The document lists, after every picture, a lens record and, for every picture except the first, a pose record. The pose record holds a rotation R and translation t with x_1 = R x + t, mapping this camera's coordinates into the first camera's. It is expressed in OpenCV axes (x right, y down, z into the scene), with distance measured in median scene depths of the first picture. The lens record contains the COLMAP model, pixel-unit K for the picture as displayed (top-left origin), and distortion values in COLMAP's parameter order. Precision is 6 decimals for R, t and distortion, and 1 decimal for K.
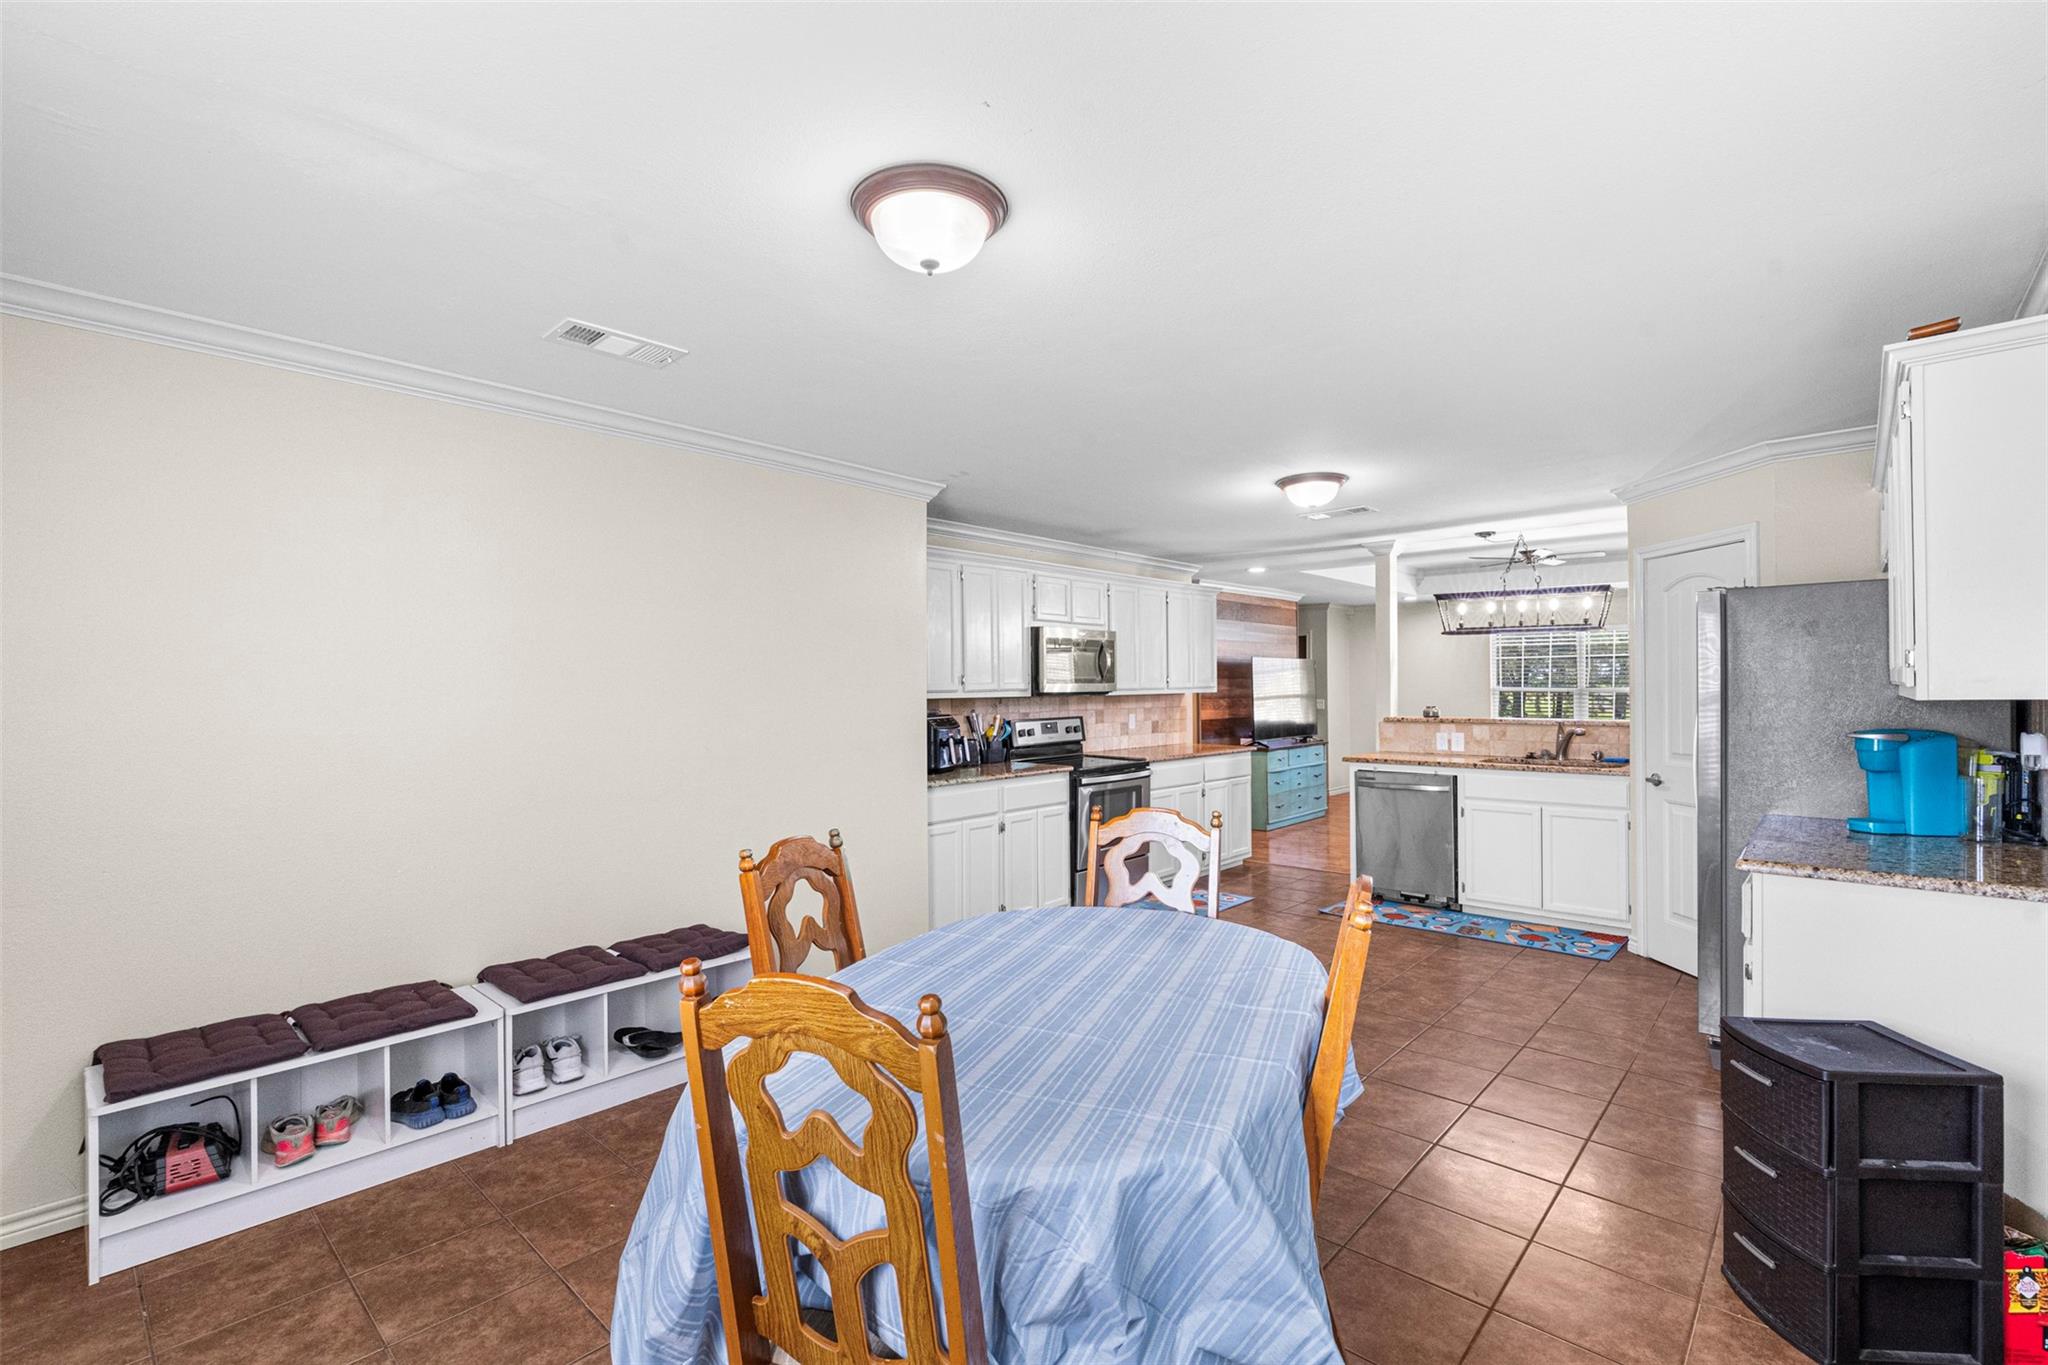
lens RADIAL K [[921.9, 0, 1032.5], [0, 921.9, 690.3], [0, 0, 1]] dist [-0.000929, 0.000040]
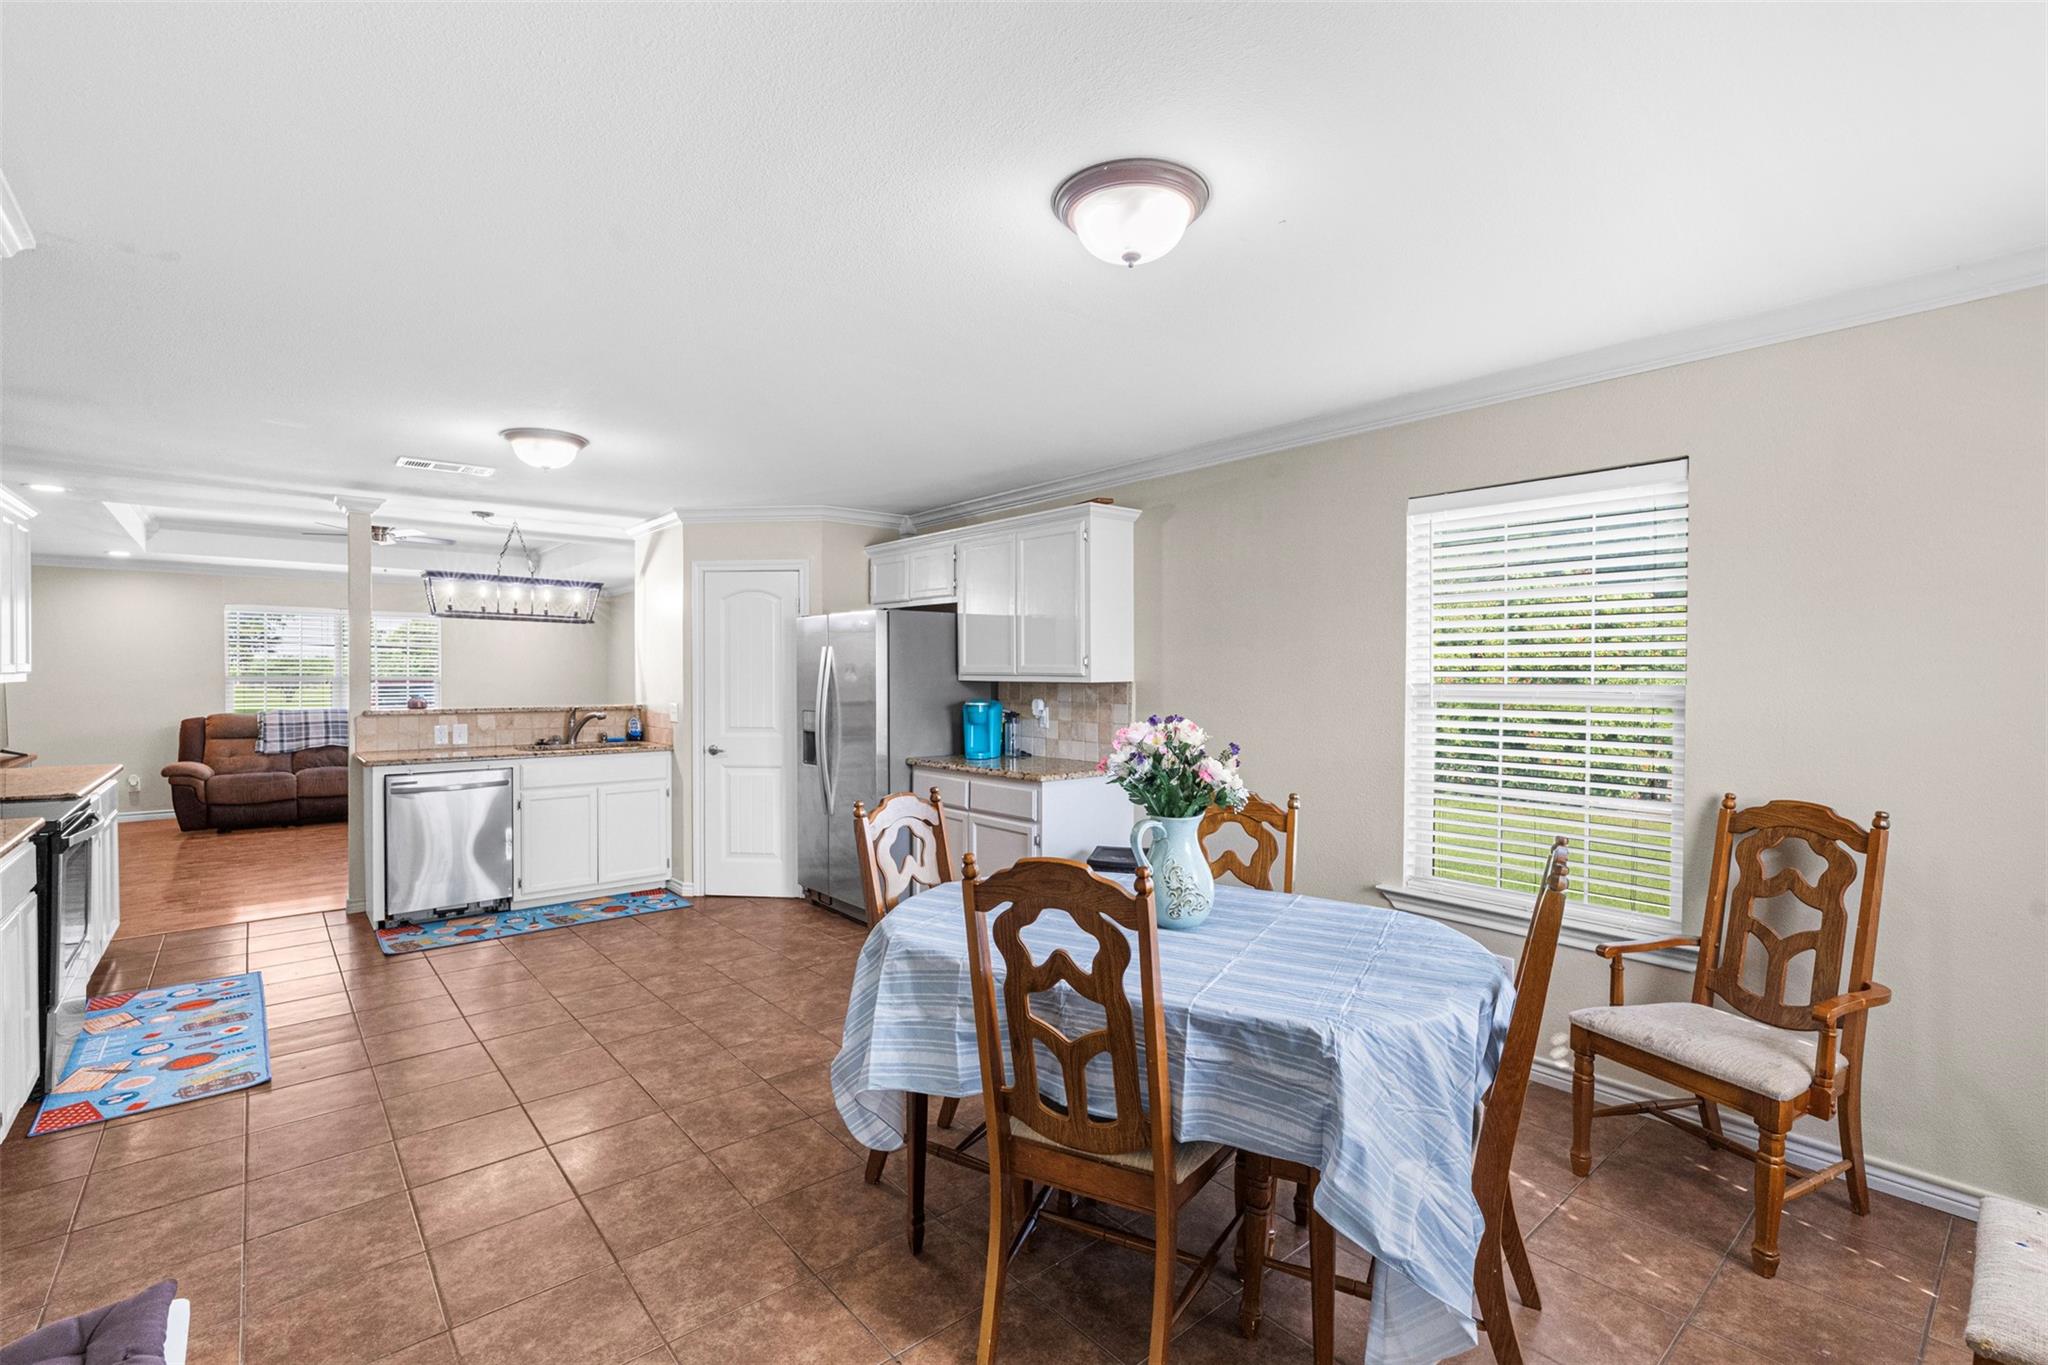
lens RADIAL K [[921.9, 0, 1032.1], [0, 921.9, 676.7], [0, 0, 1]] dist [-0.000929, 0.000040]
pose [[0.140479, -0.000408, 0.990084, -0.396342], [0.001126, 0.999999, 0.000252, -0.001202], [-0.990083, 0.001079, 0.140479, 0.323666]]
